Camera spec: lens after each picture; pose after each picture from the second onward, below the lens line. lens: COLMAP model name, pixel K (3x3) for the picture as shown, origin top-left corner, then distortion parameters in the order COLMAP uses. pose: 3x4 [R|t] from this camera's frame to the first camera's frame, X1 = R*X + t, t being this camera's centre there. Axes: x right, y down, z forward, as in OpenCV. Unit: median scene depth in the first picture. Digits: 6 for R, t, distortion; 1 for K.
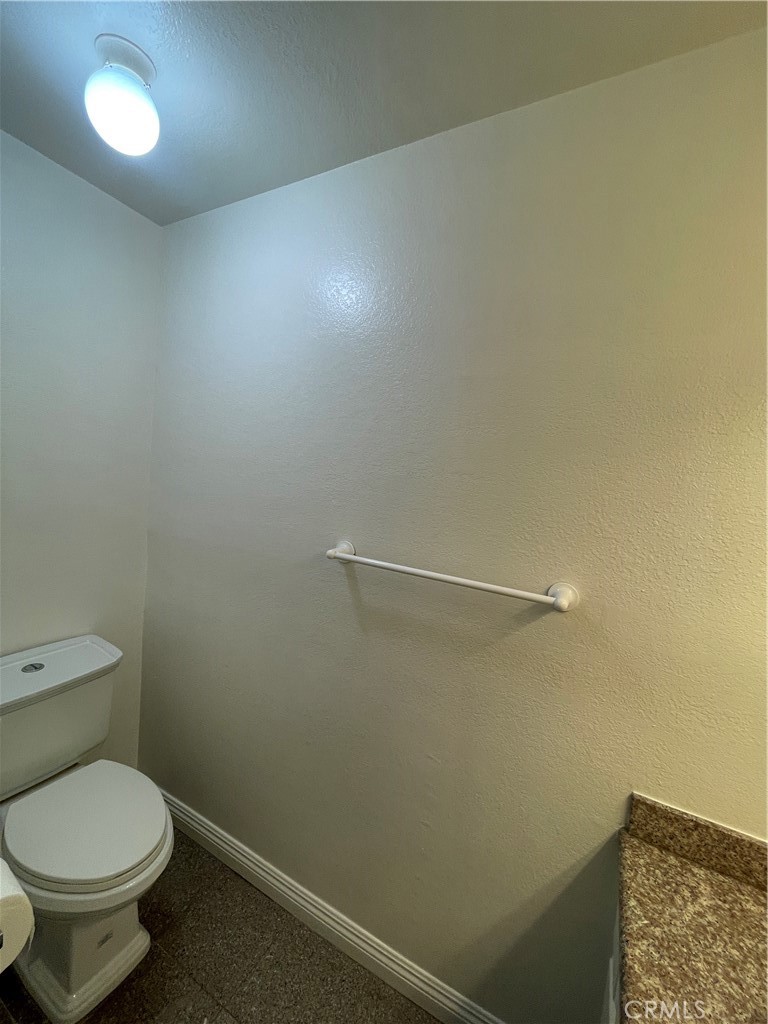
lens RADIAL K [[416.7, 0, 379.7], [0, 416.7, 514.7], [0, 0, 1]] dist [0.003012, -0.000679]
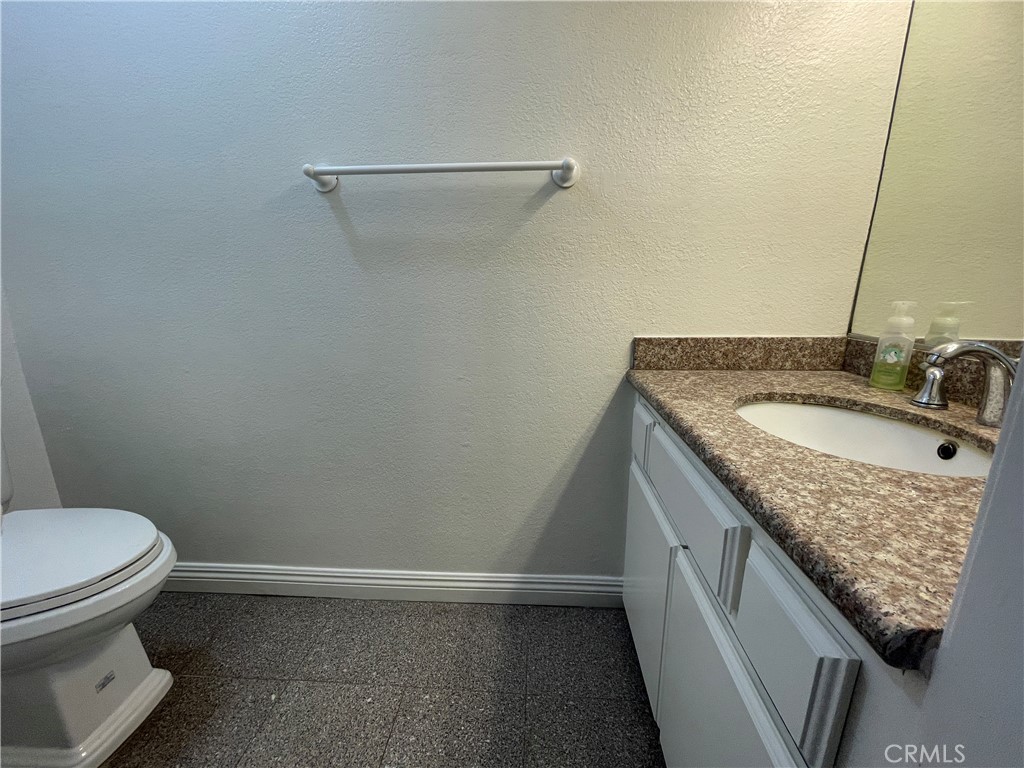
lens RADIAL K [[416.7, 0, 507.6], [0, 416.7, 383.6], [0, 0, 1]] dist [0.003012, -0.000679]
pose [[0.905028, -0.191140, 0.379987, -0.202529], [0.124136, 0.973146, 0.193849, 0.519513], [-0.406835, -0.128268, 0.904451, 0.049833]]
